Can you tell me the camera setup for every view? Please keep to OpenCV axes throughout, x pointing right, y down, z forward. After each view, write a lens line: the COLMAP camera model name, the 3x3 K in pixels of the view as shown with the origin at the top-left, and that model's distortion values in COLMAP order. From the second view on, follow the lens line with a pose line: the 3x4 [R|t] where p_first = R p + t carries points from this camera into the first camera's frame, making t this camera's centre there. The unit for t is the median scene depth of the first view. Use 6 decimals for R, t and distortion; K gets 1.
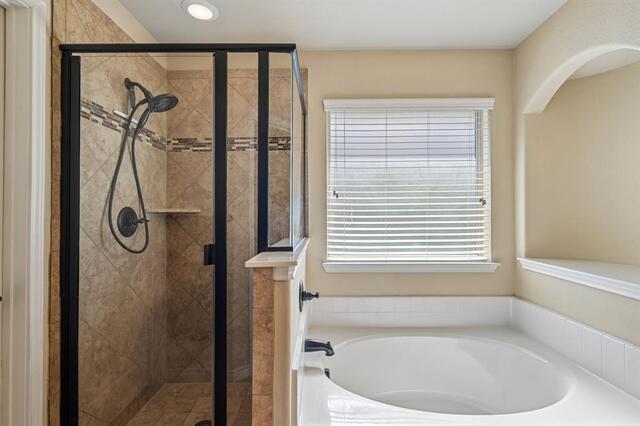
lens RADIAL K [[293.7, 0, 326.5], [0, 293.7, 215.7], [0, 0, 1]] dist [0.001700, 0.001903]
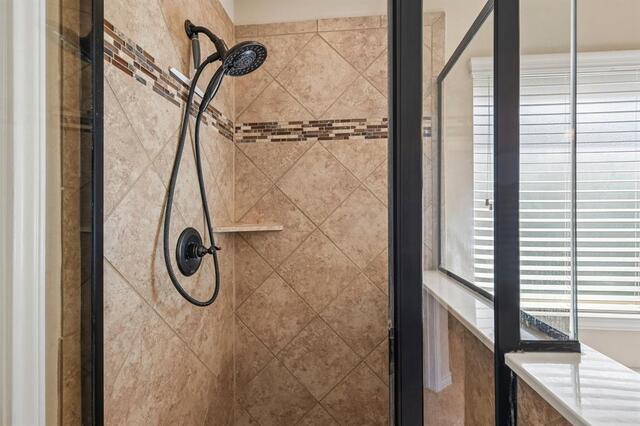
lens RADIAL K [[293.7, 0, 329.4], [0, 293.7, 220.5], [0, 0, 1]] dist [0.001700, 0.001903]
pose [[0.997044, 0.007101, -0.076508, -0.326856], [-0.005879, 0.999852, 0.016190, -0.055950], [0.076612, -0.015692, 0.996938, 0.393283]]
